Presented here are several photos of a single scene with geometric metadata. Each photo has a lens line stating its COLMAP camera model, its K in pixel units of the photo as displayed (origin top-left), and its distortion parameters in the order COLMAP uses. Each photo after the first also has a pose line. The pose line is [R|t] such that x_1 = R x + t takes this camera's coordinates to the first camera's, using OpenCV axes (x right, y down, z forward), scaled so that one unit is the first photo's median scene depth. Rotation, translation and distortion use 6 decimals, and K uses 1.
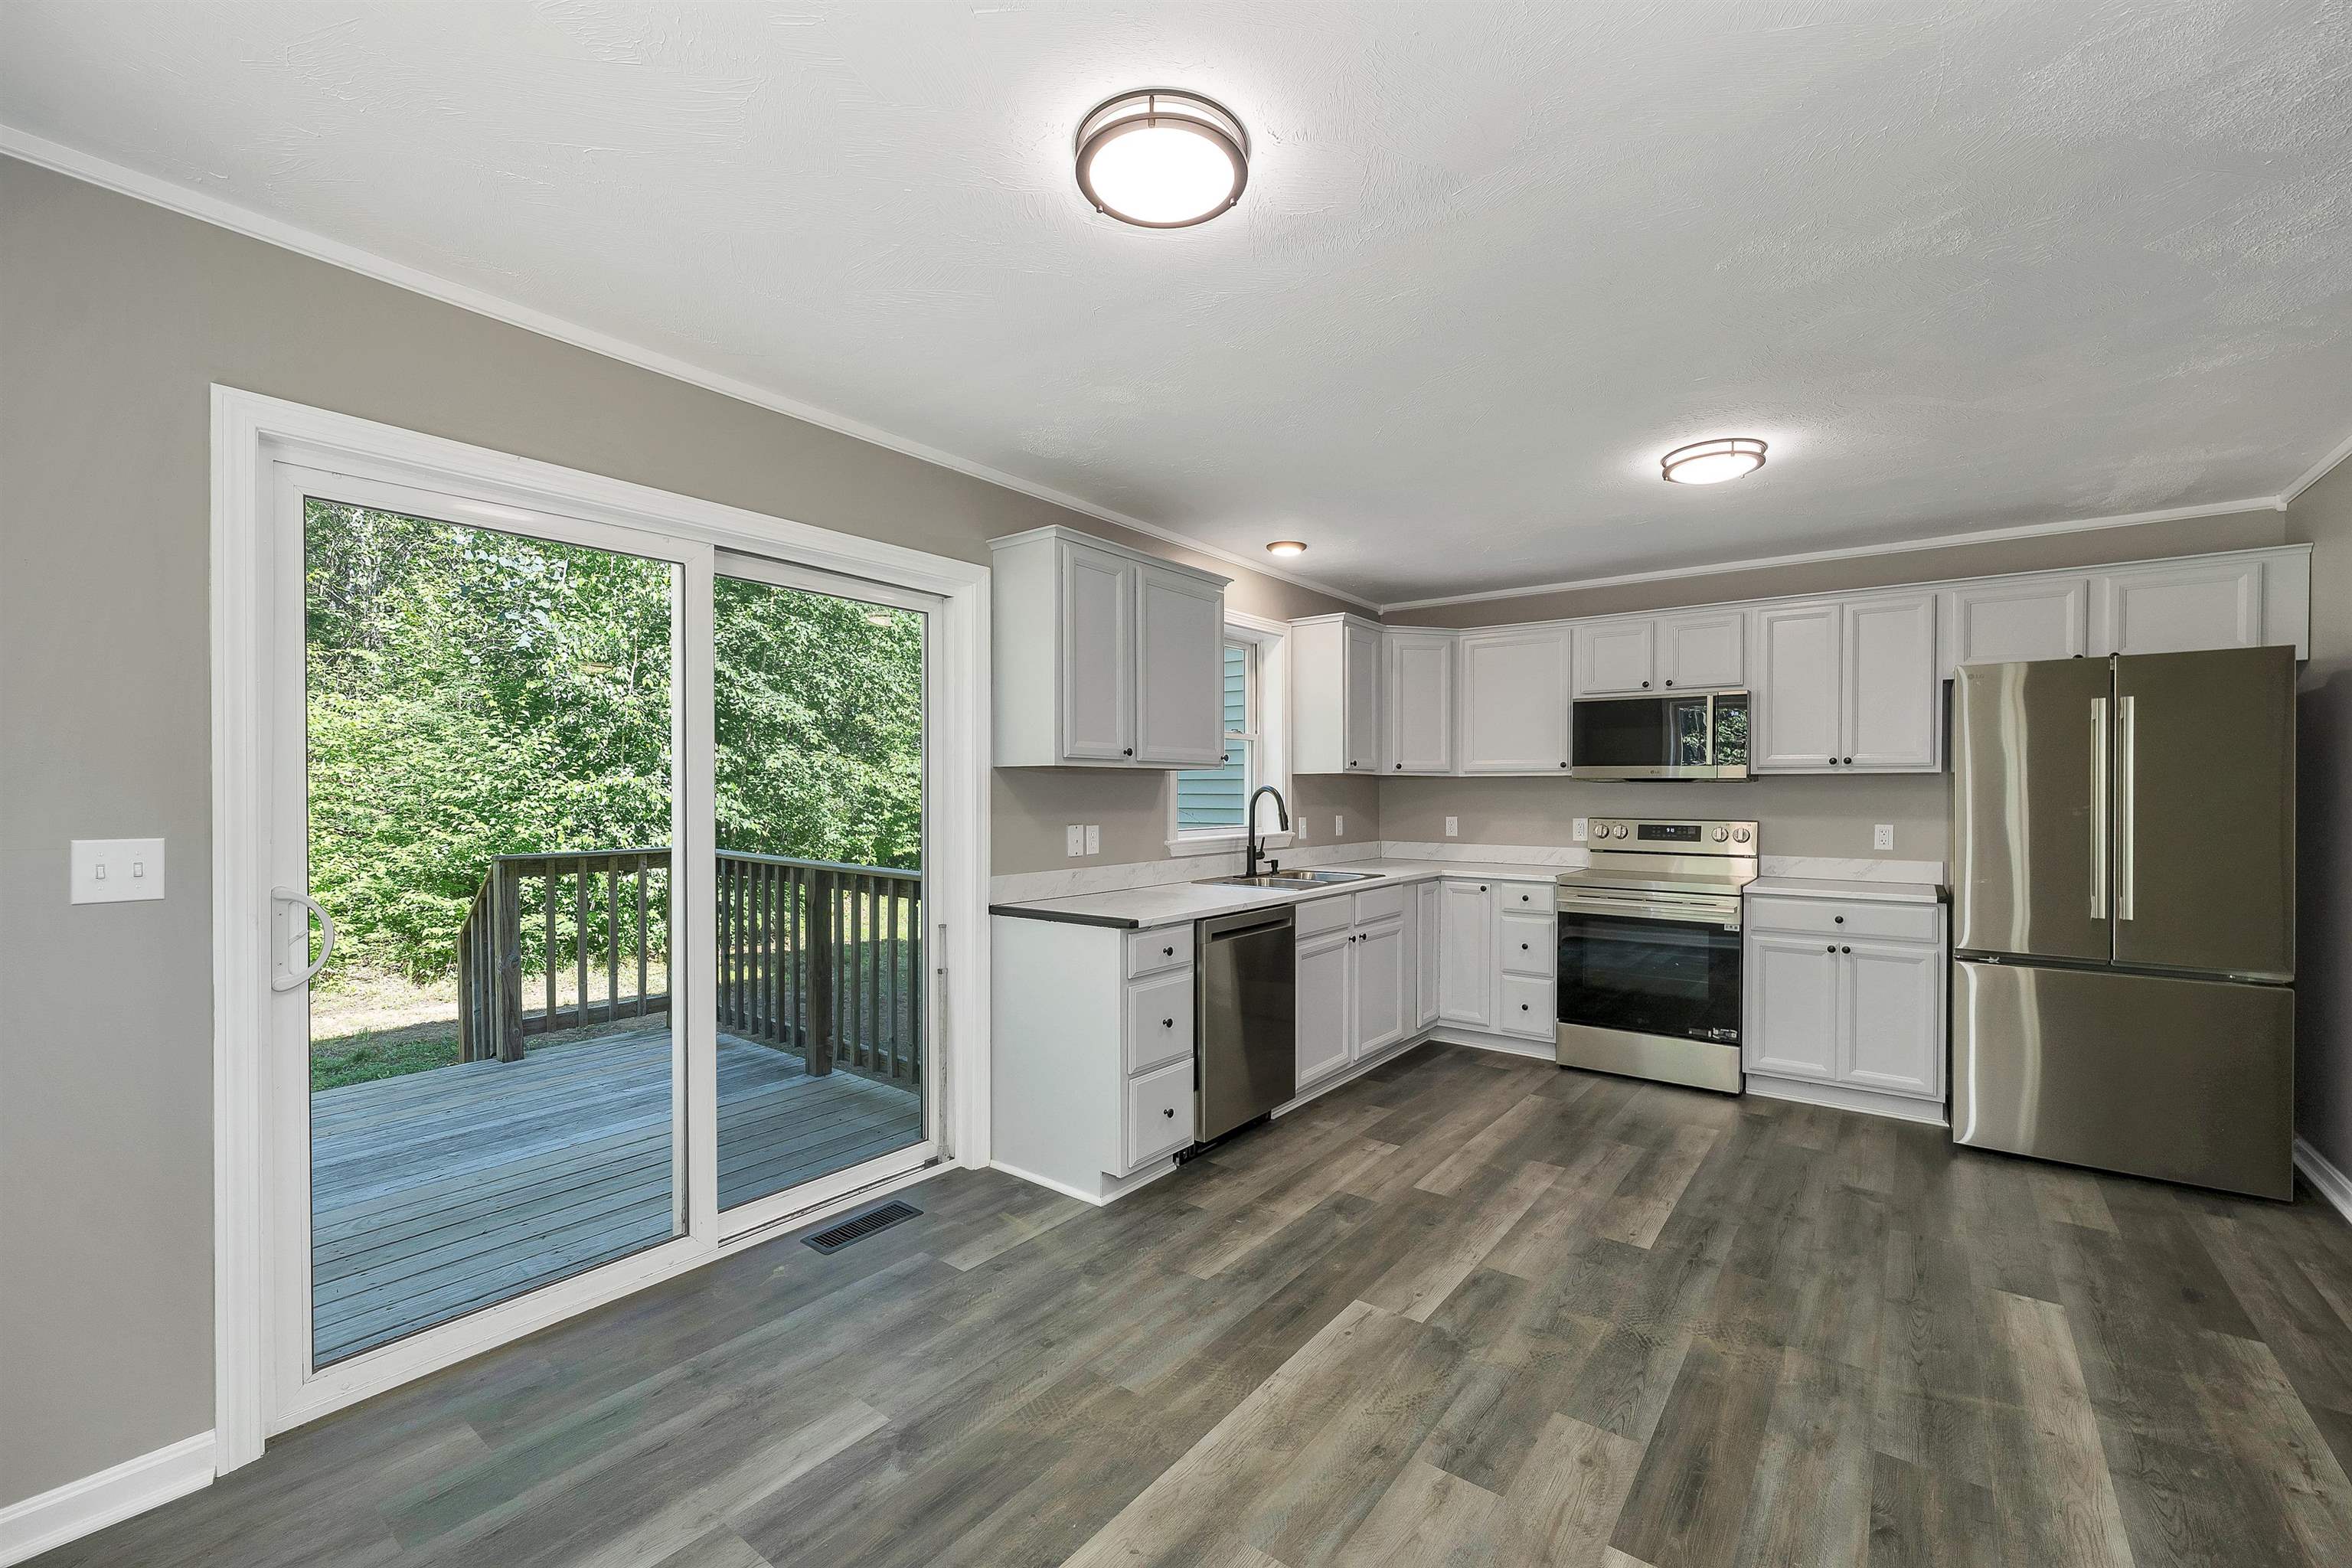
lens RADIAL K [[976.1, 0, 1178.8], [0, 976.1, 788.9], [0, 0, 1]] dist [0.005694, -0.000233]
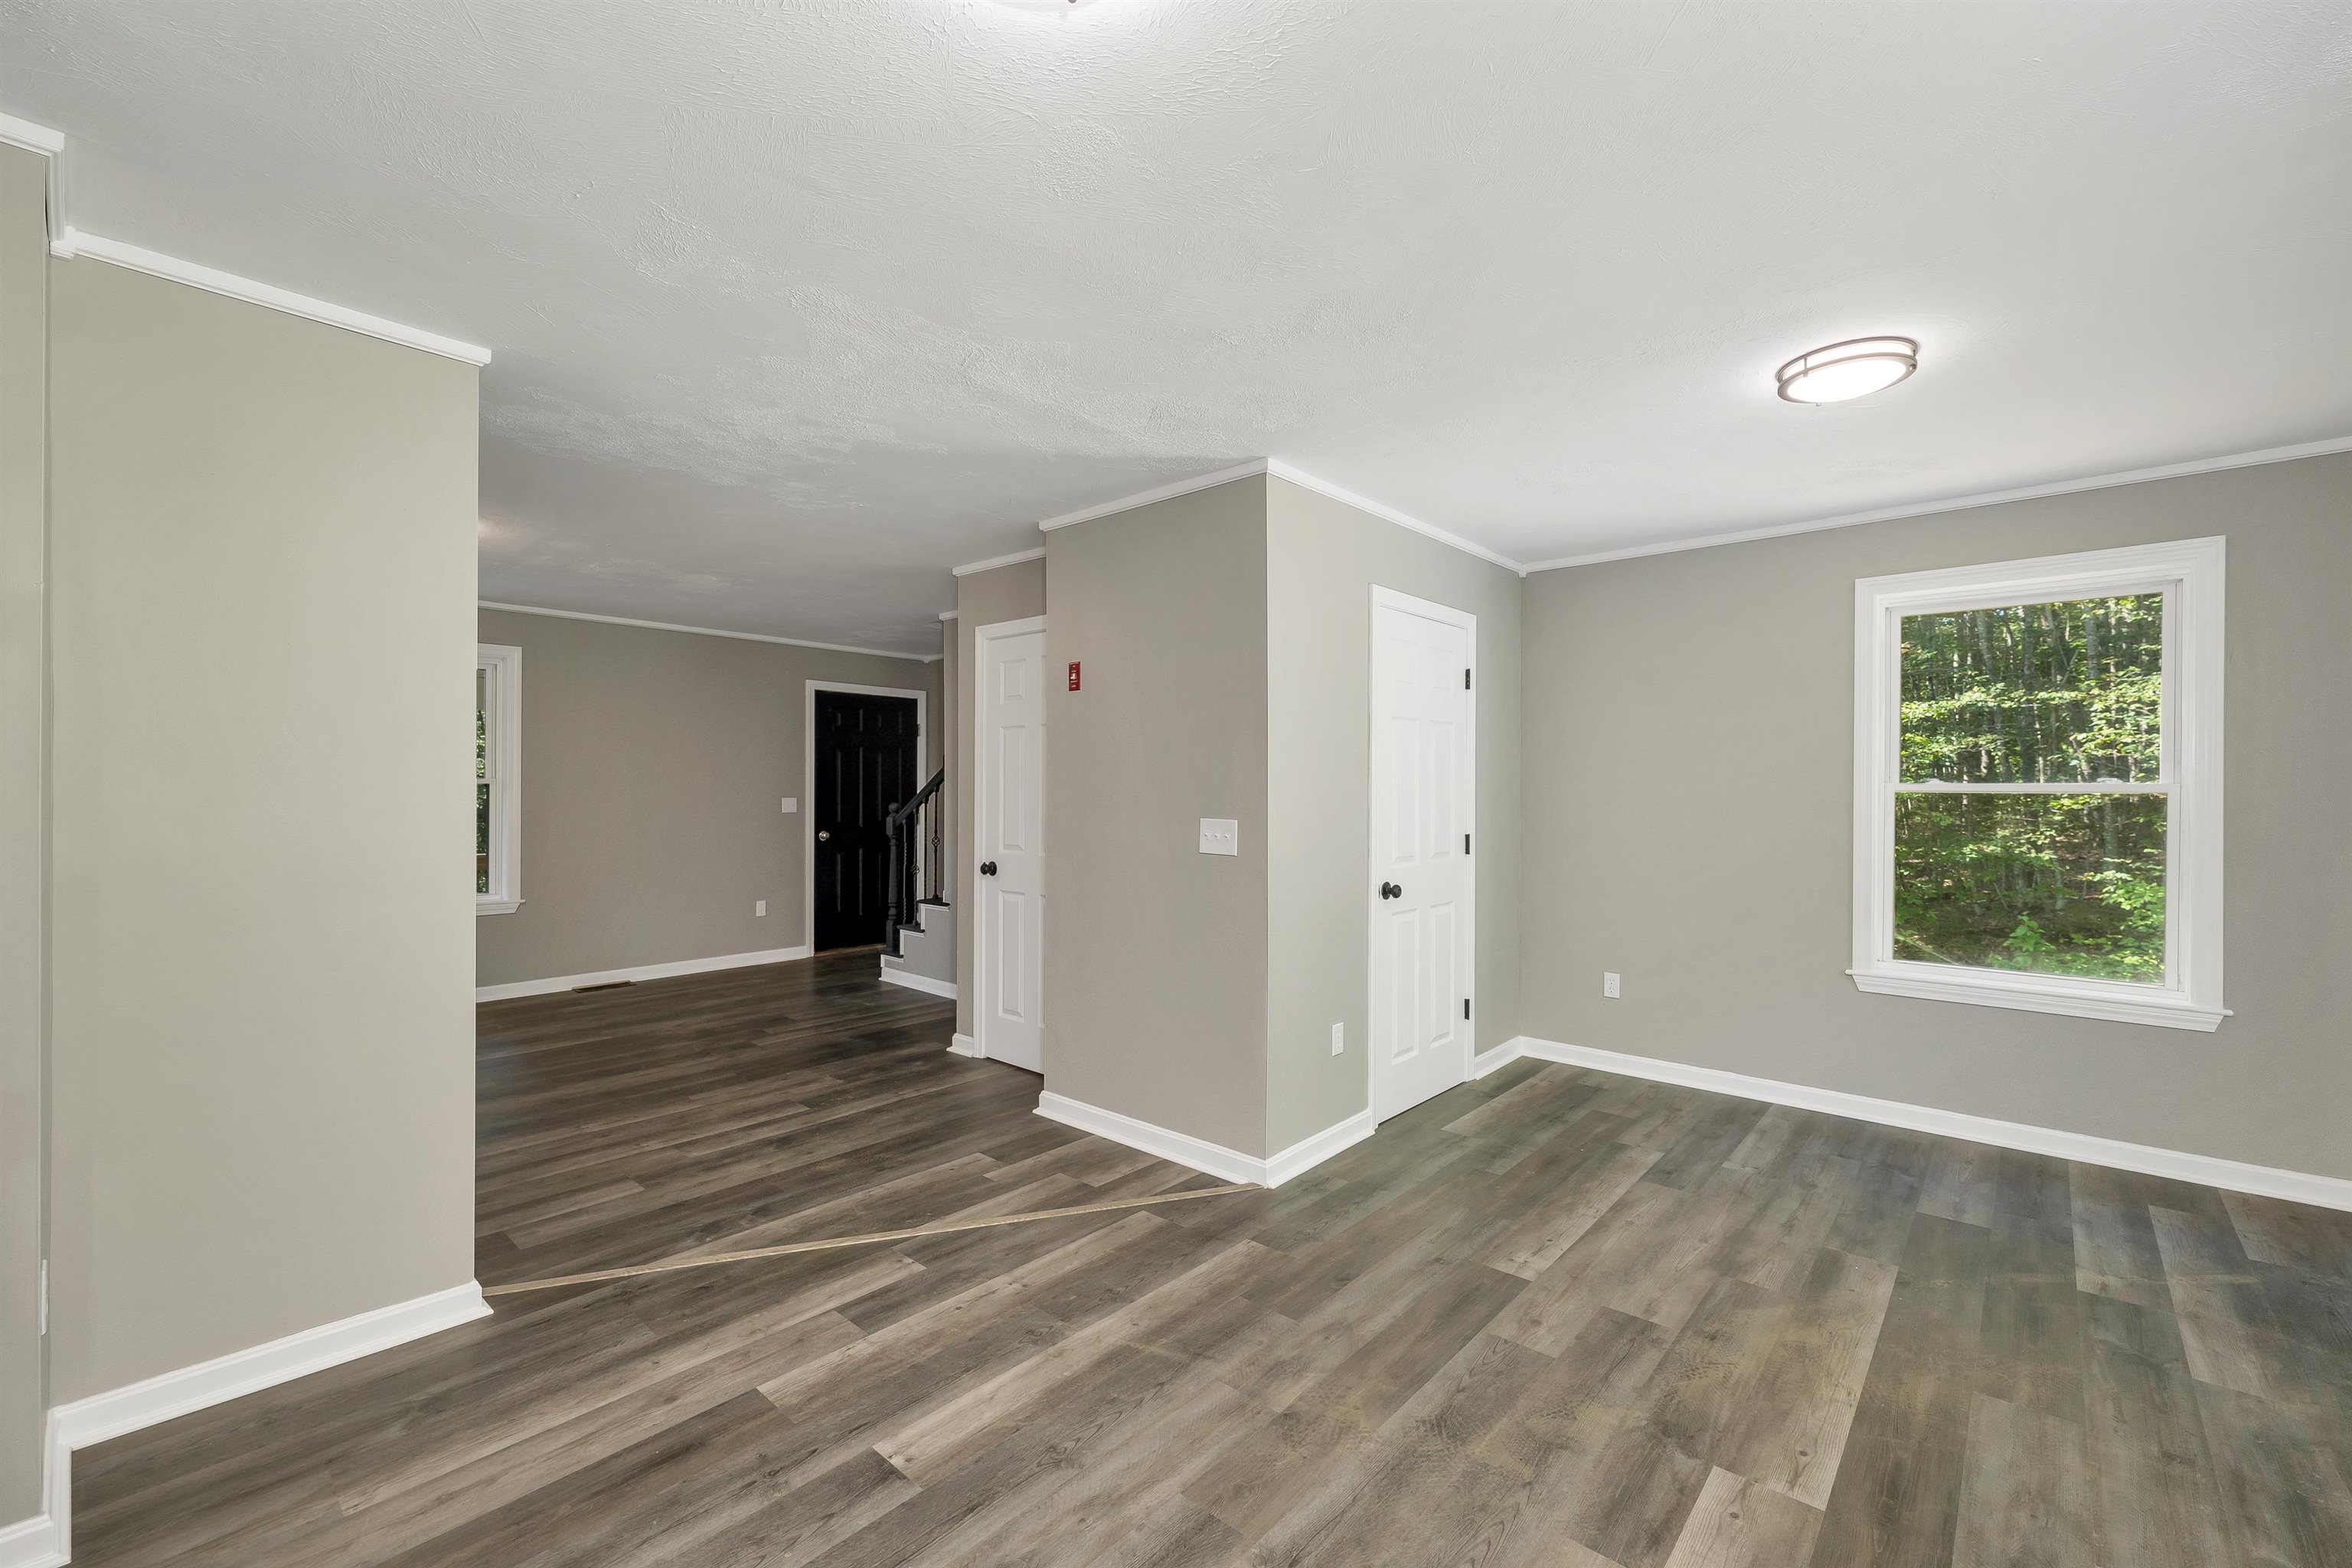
lens RADIAL K [[976.1, 0, 1179.4], [0, 976.1, 786.3], [0, 0, 1]] dist [0.005694, -0.000233]
pose [[-0.997252, -0.003294, 0.074007, 0.359278], [-0.003933, 0.999956, -0.008496, 0.004474], [-0.073976, -0.008764, -0.997222, 1.053770]]
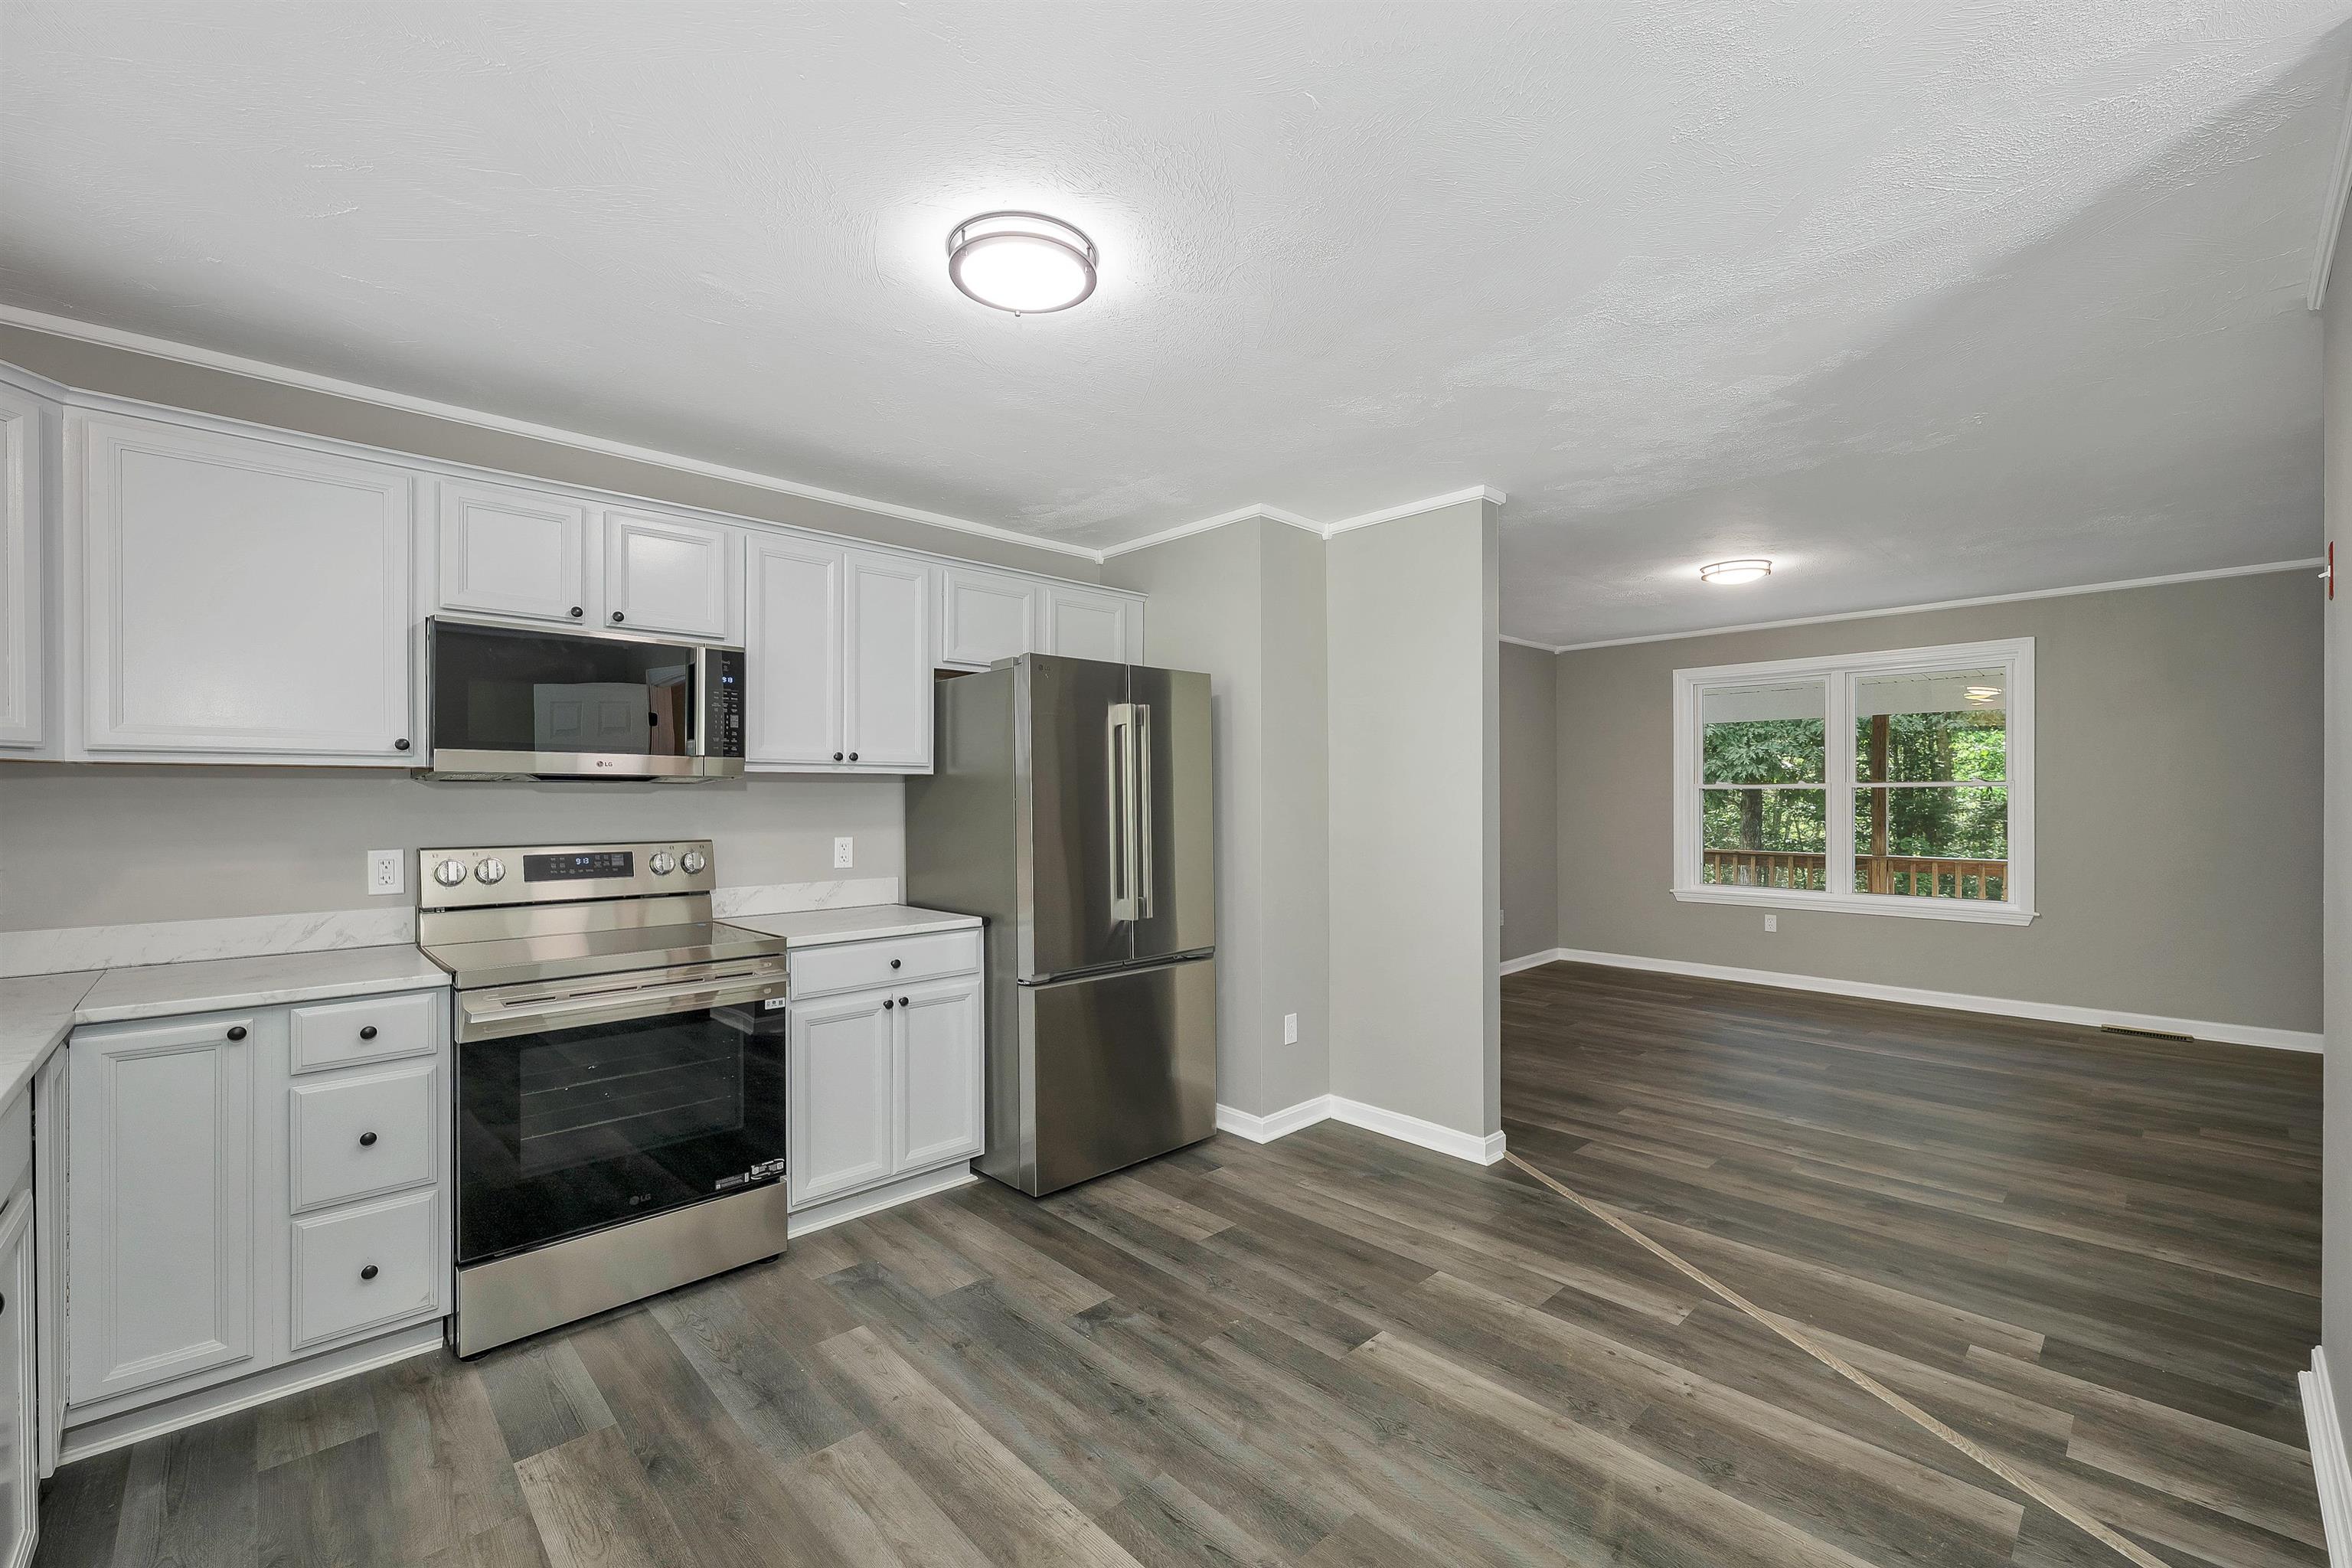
lens RADIAL K [[976.1, 0, 1183.9], [0, 976.1, 792.6], [0, 0, 1]] dist [0.005694, -0.000233]
pose [[0.155422, 0.001840, 0.987847, -0.043658], [0.001858, 0.999996, -0.002155, 0.001847], [-0.987846, 0.002171, 0.155418, 0.623520]]
